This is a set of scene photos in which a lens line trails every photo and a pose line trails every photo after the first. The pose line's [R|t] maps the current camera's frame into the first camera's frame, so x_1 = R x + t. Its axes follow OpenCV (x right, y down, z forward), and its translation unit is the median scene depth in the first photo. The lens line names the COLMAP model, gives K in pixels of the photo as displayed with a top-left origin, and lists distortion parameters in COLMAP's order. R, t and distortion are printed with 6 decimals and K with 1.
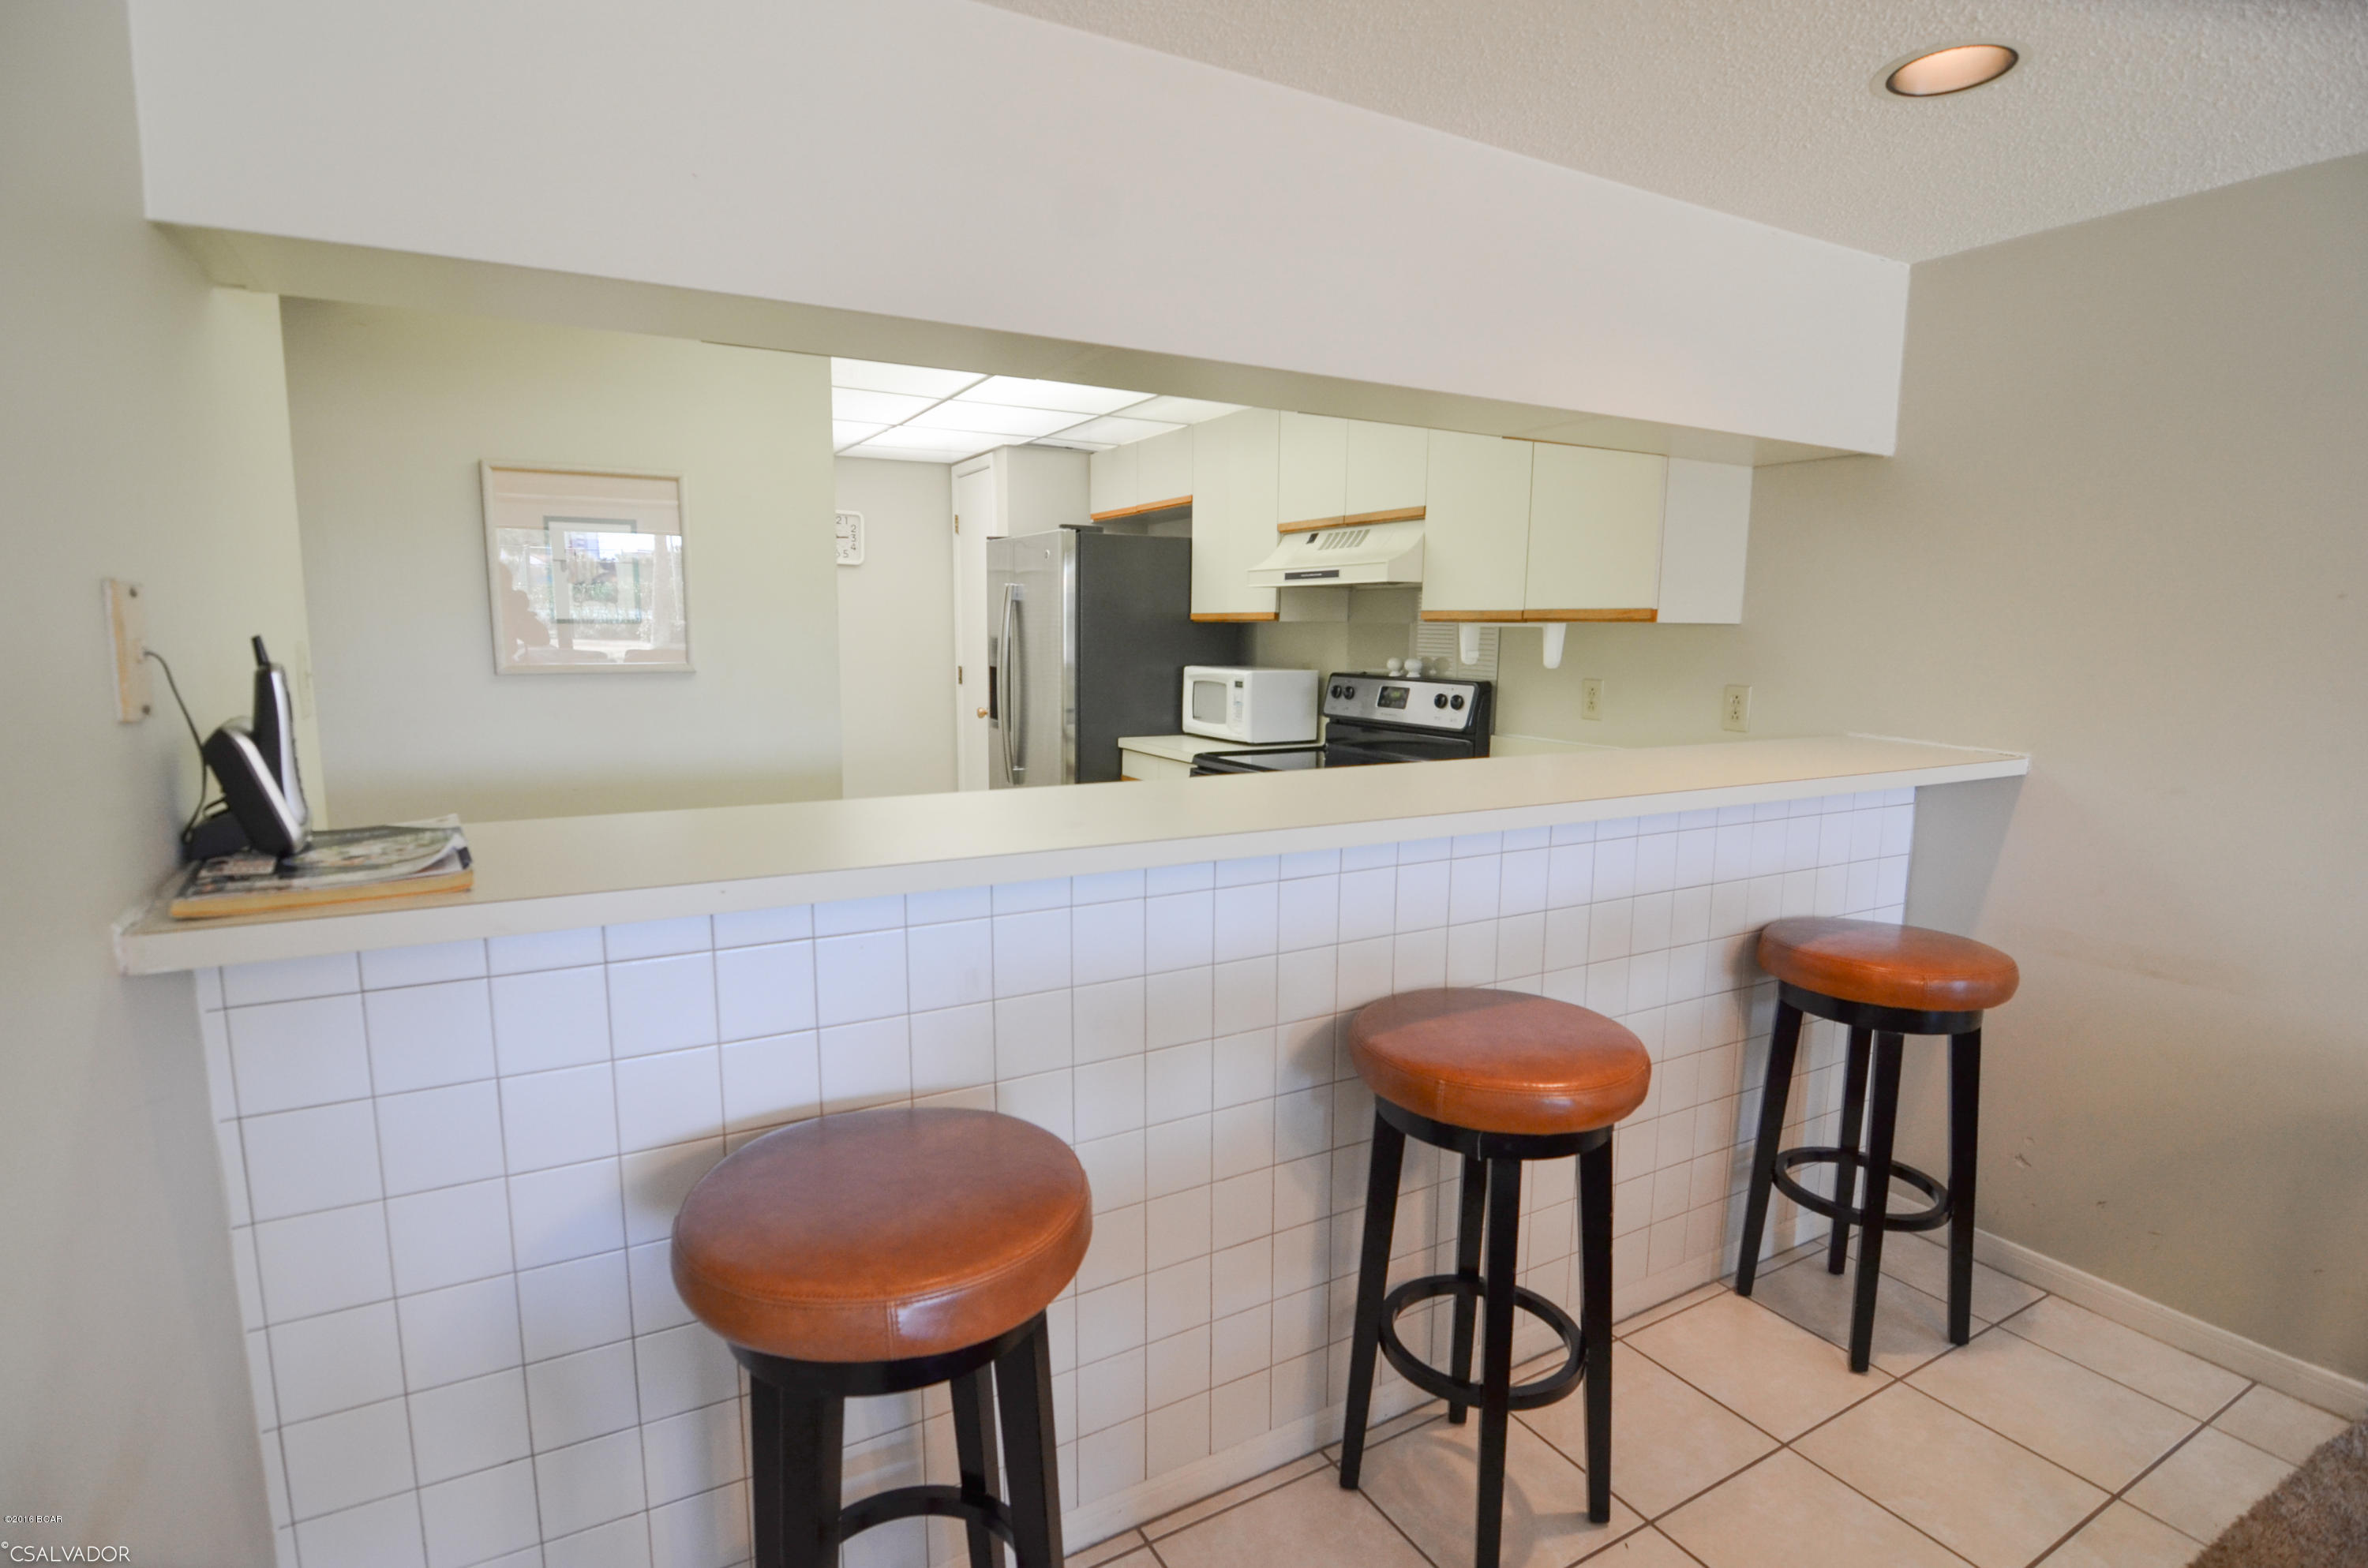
lens RADIAL K [[1160.7, 0, 1179.6], [0, 1160.7, 785.8], [0, 0, 1]] dist [-0.002493, -0.014867]
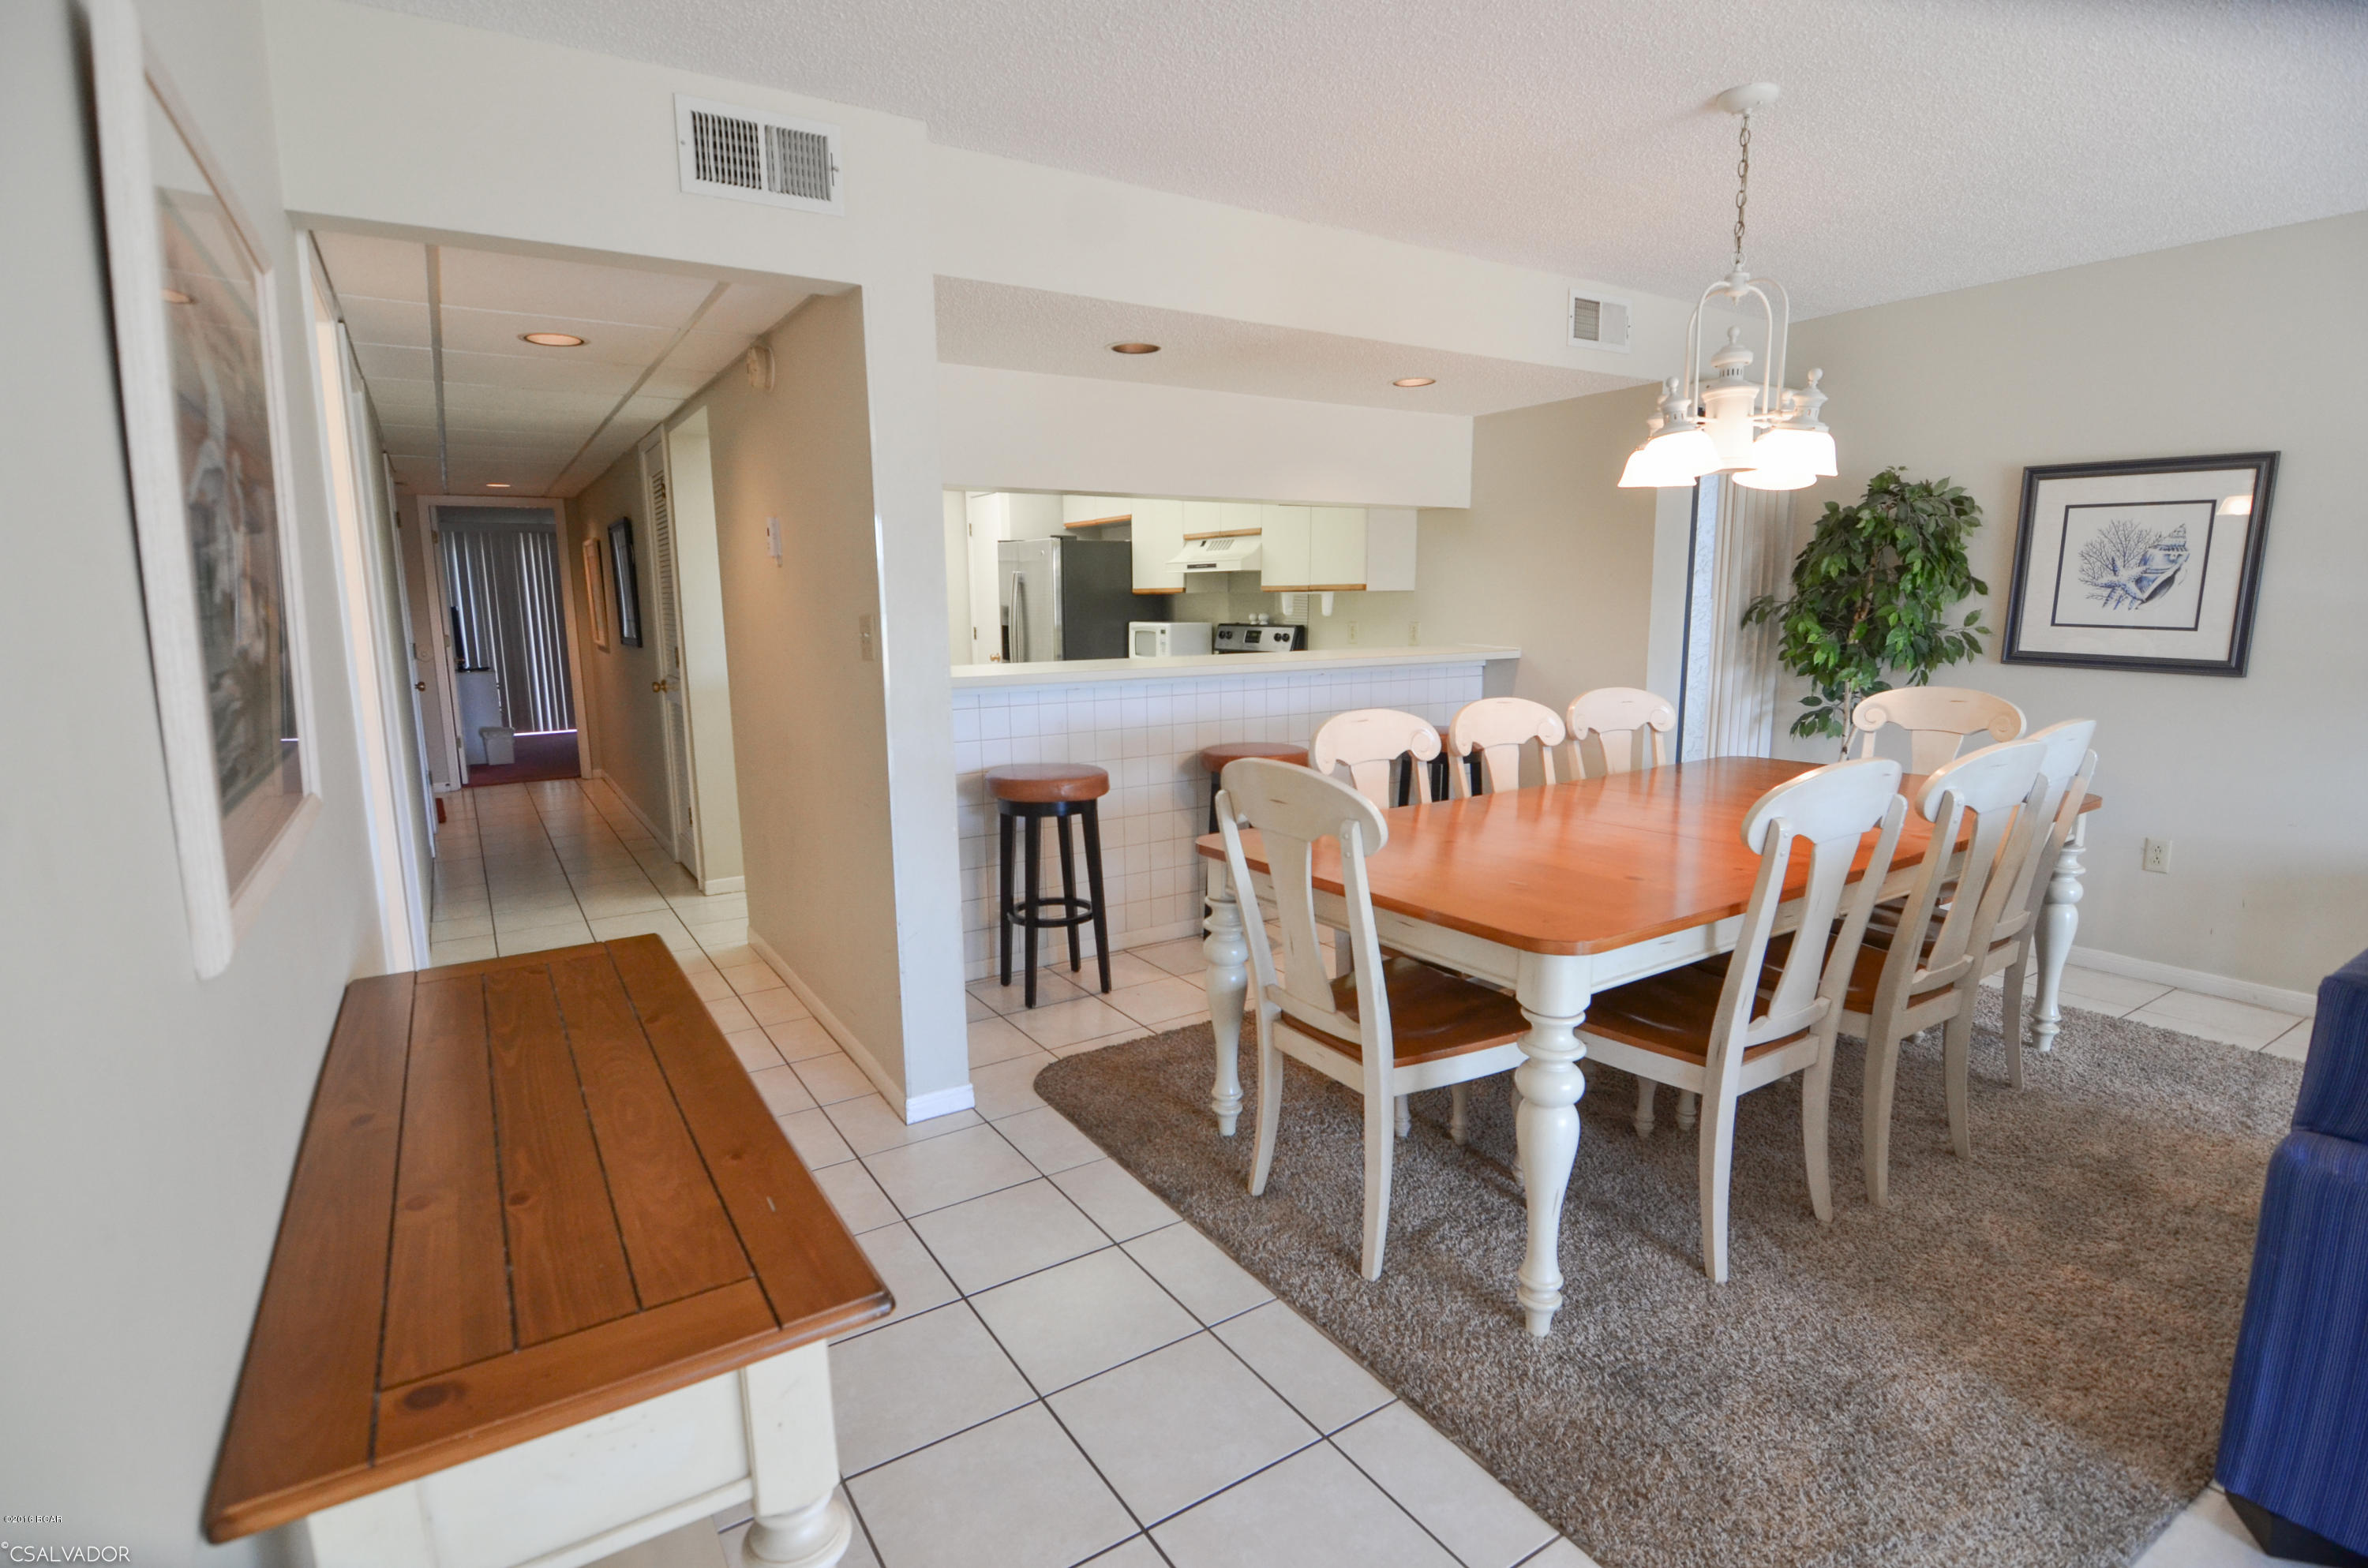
lens RADIAL K [[1134.0, 0, 1178.5], [0, 1134.0, 791.5], [0, 0, 1]] dist [-0.004188, -0.012385]
pose [[0.998437, -0.026465, 0.049235, -0.013548], [0.024774, 0.999092, 0.034653, 0.093561], [-0.050107, -0.033379, 0.998186, -0.686969]]
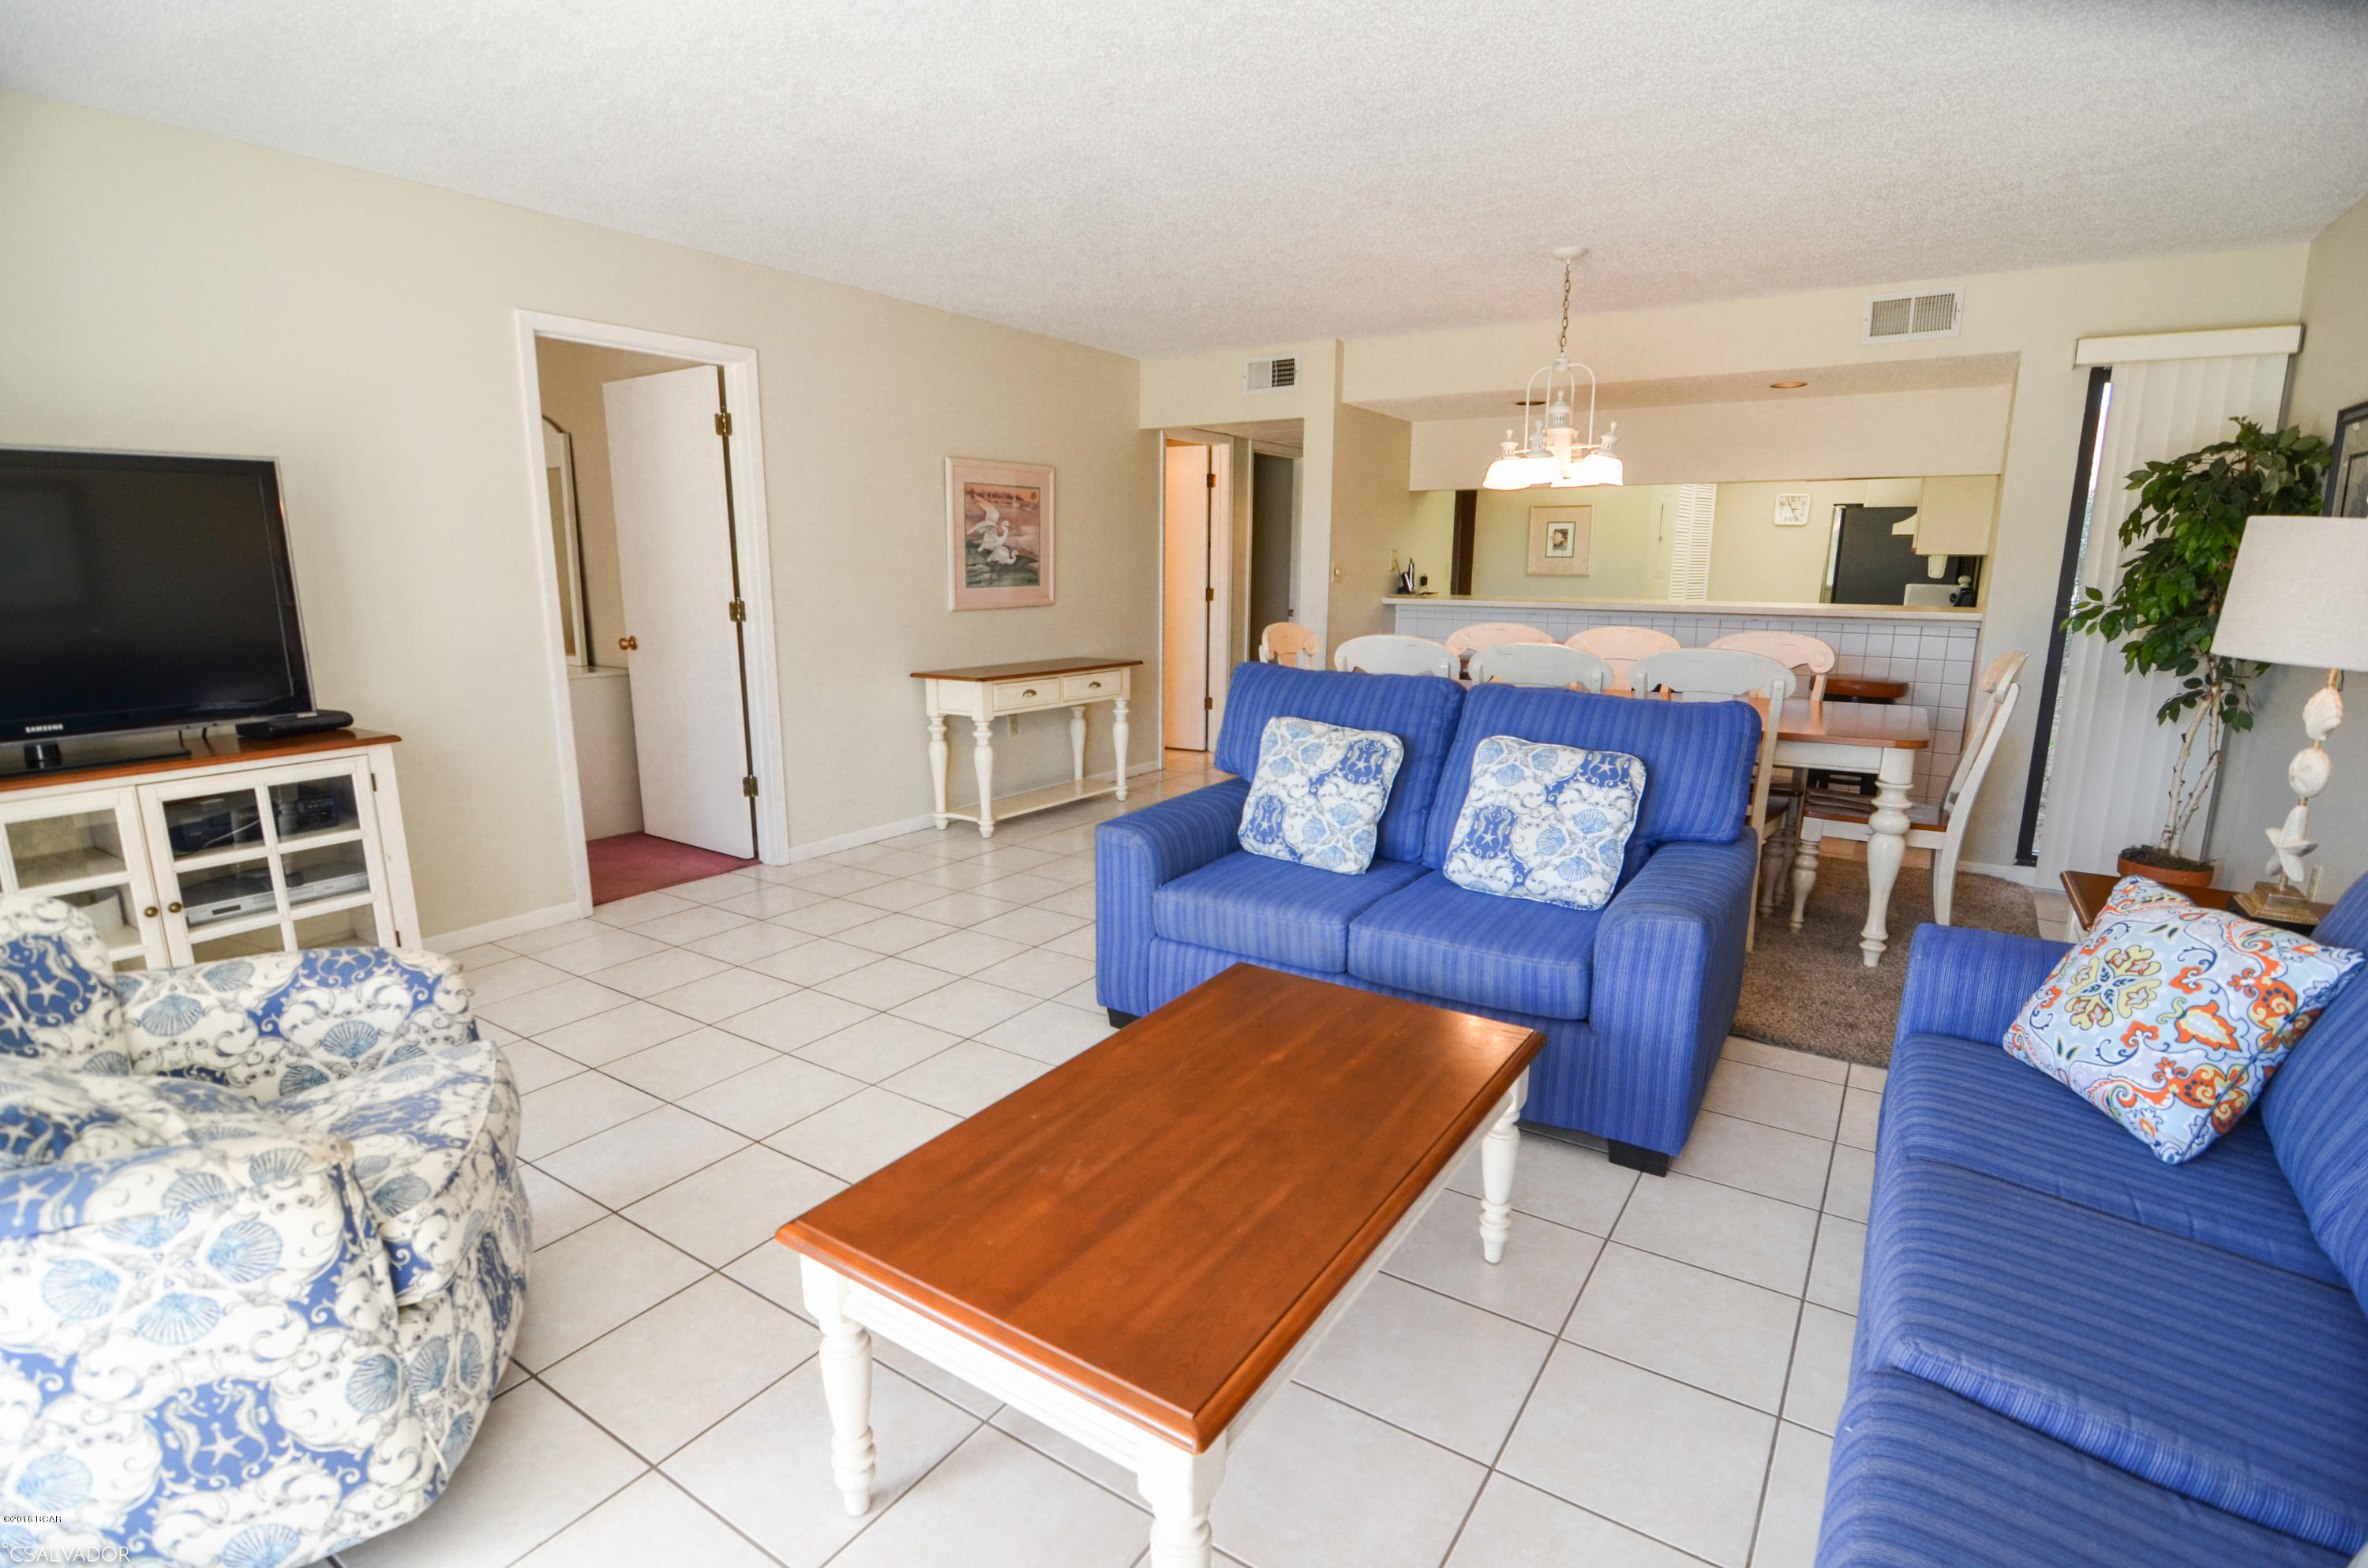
lens RADIAL K [[1134.0, 0, 1178.5], [0, 1134.0, 791.5], [0, 0, 1]] dist [-0.004188, -0.012385]
pose [[0.448523, 0.171323, -0.877197, 1.245265], [-0.118569, 0.984187, 0.131593, 0.131813], [0.885871, 0.044986, 0.461745, -0.850052]]
